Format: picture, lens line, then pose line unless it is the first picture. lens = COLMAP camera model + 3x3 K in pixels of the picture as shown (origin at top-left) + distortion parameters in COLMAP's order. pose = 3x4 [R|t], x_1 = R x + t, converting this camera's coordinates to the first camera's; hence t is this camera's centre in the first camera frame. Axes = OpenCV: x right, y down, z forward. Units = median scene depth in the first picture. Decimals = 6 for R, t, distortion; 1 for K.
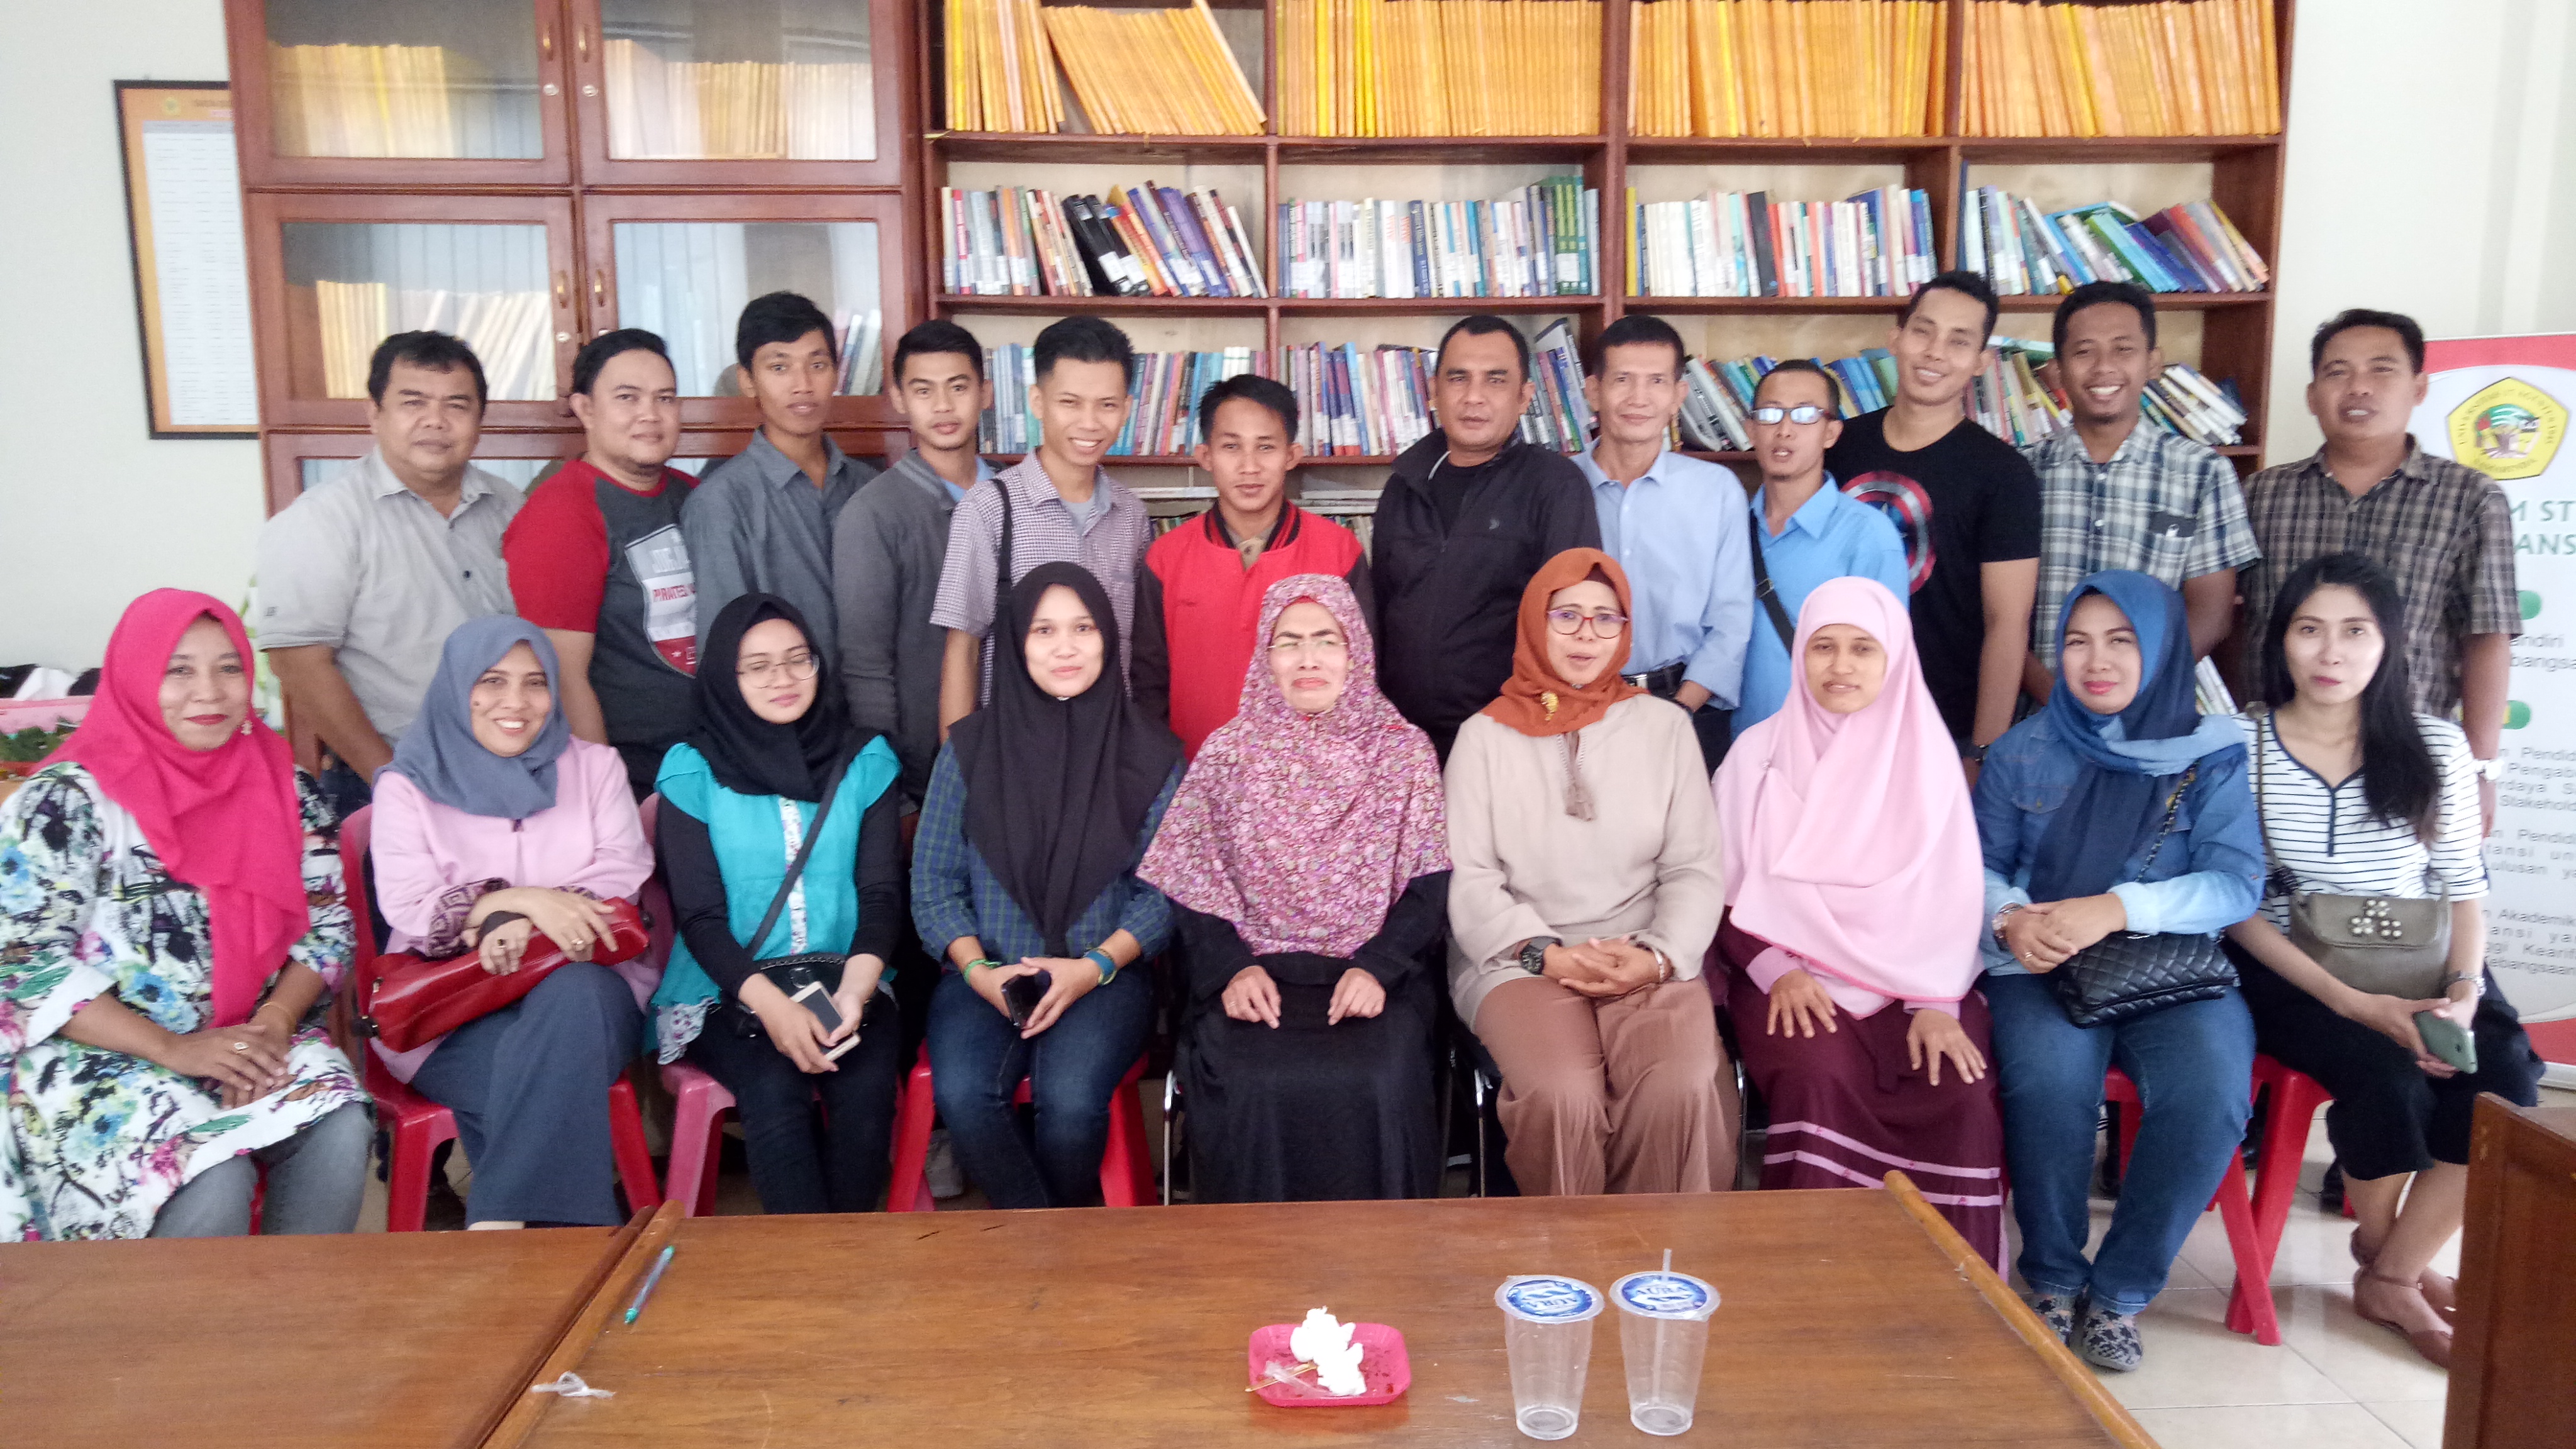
lens RADIAL K [[1953.1, 0, 1289.1], [0, 1953.1, 724.0], [0, 0, 1]] dist [0.005028, 0.005034]
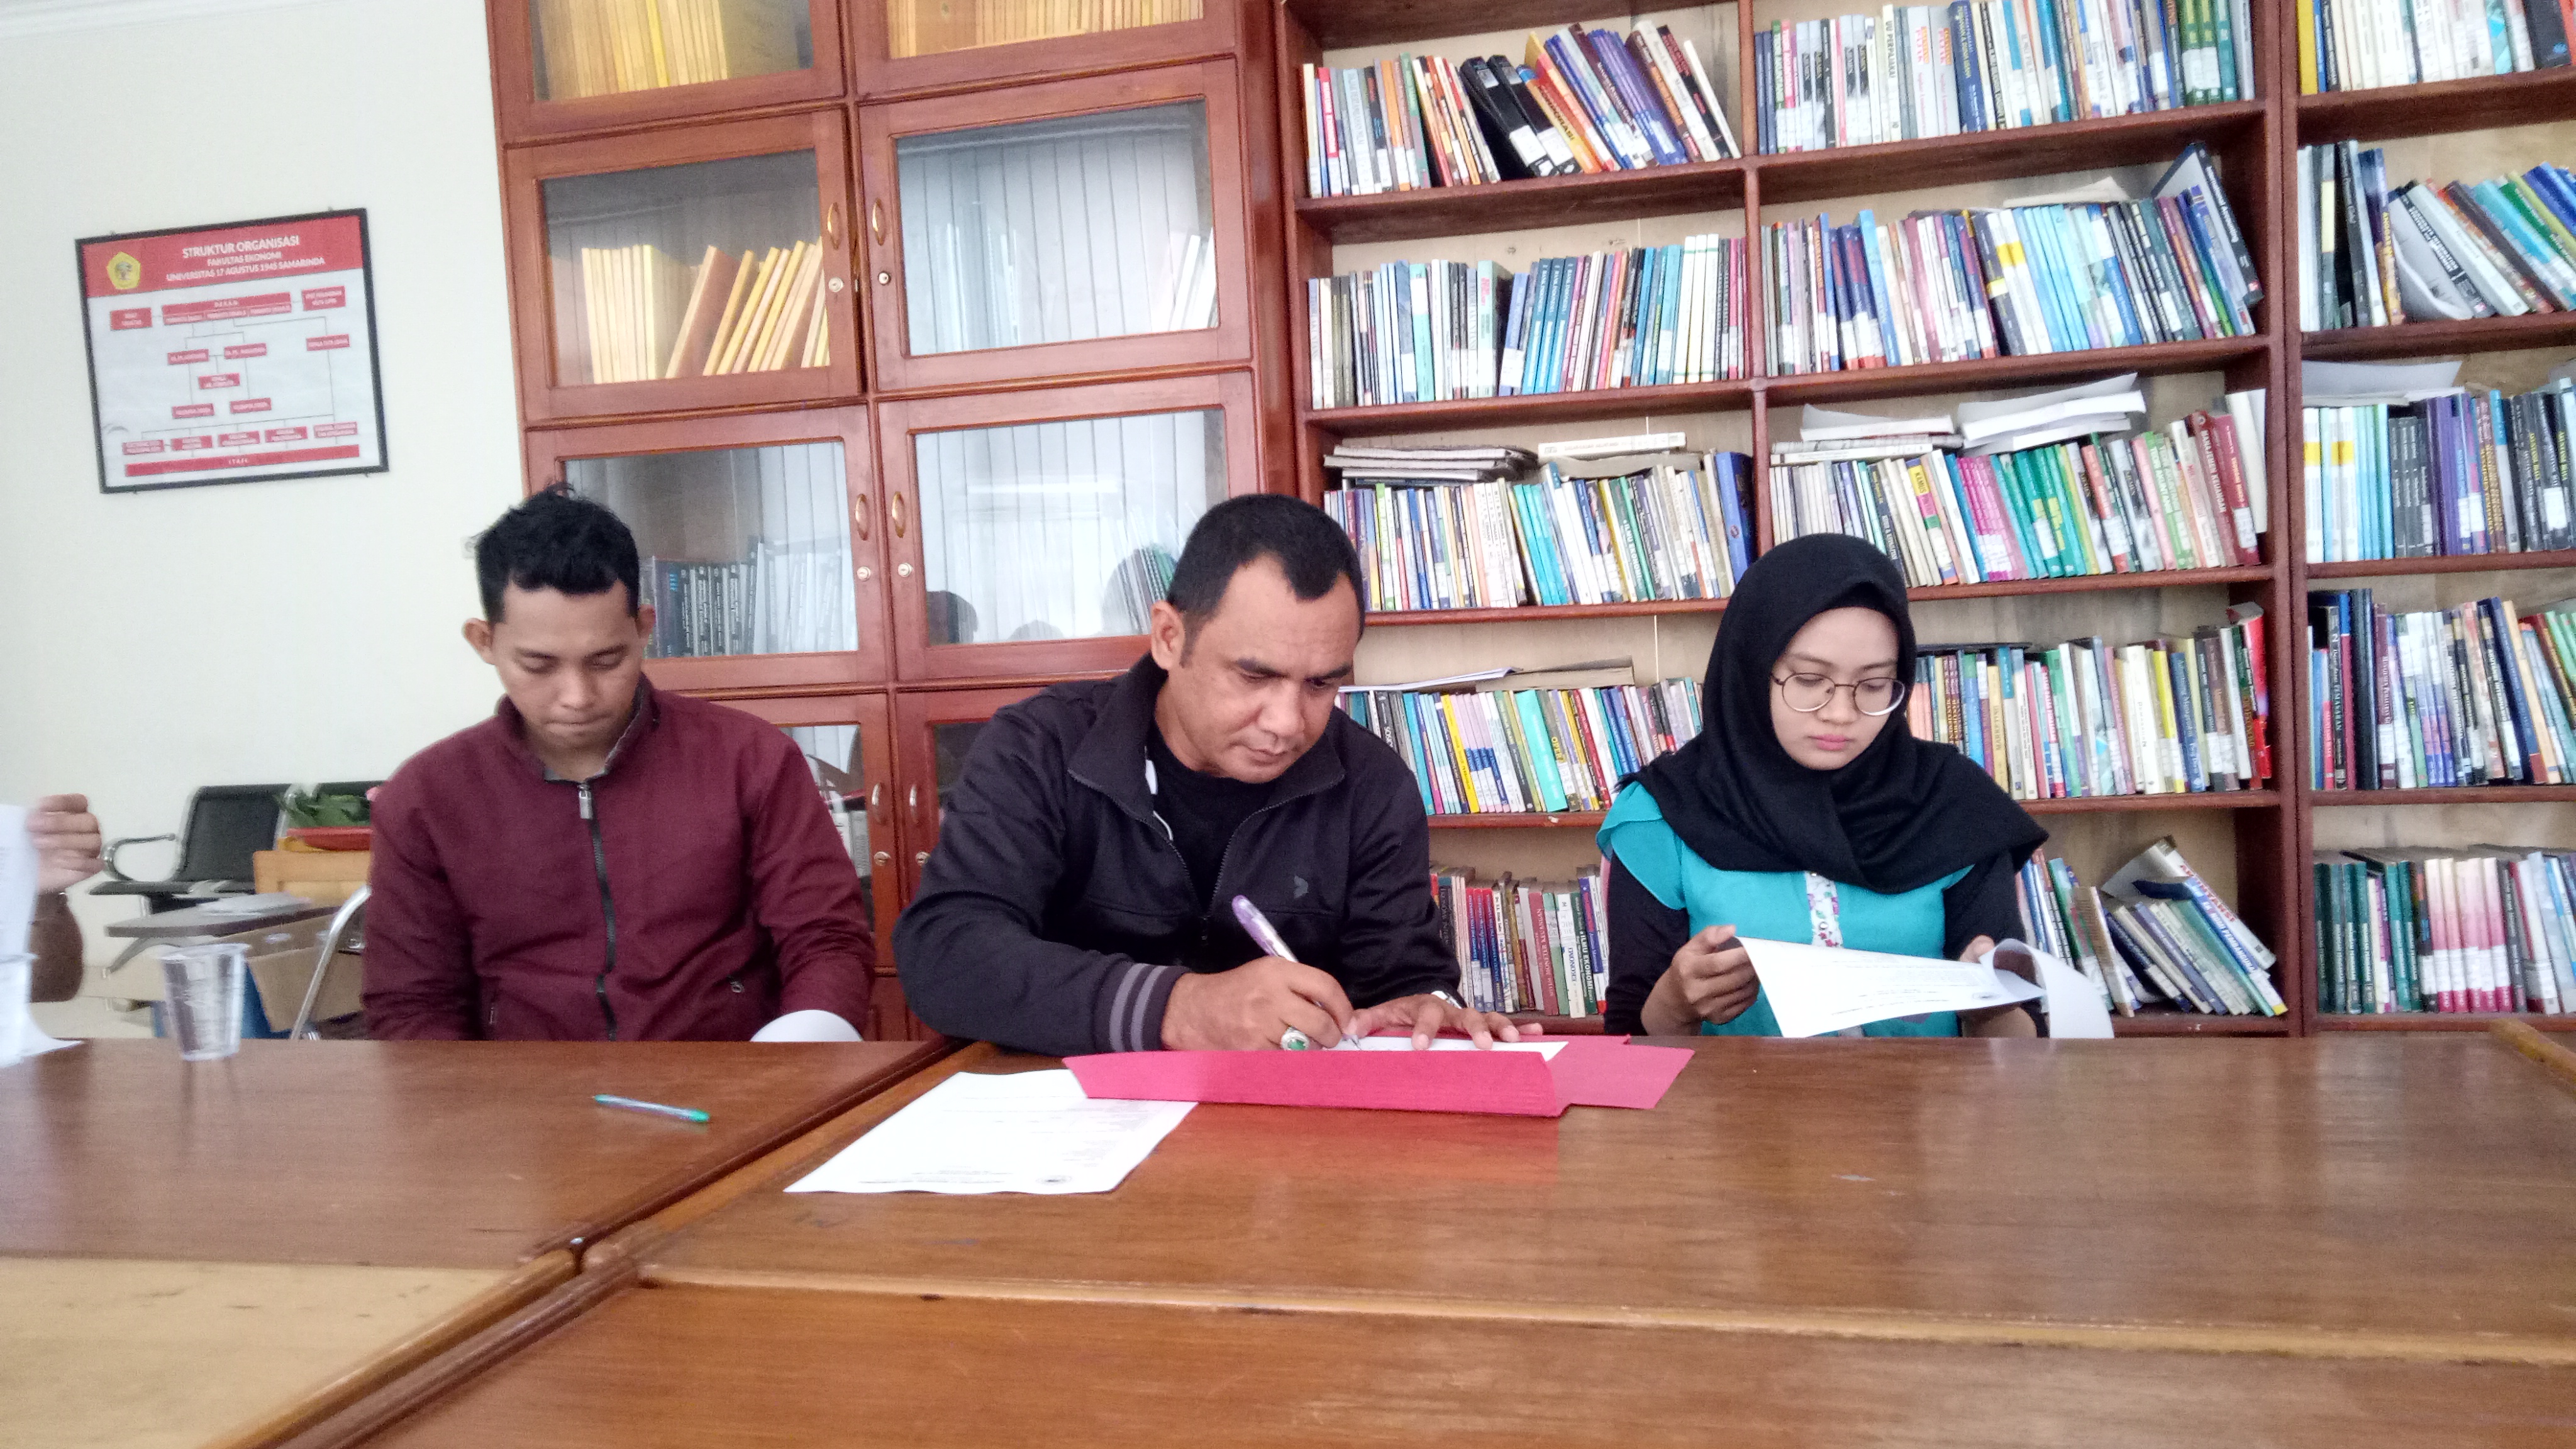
lens RADIAL K [[1953.1, 0, 1286.1], [0, 1953.1, 727.9], [0, 0, 1]] dist [0.005028, 0.005034]
pose [[0.957401, -0.026241, -0.287567, 0.029048], [0.001422, 0.996279, -0.086178, 0.049123], [0.288758, 0.082098, 0.953876, 0.287307]]
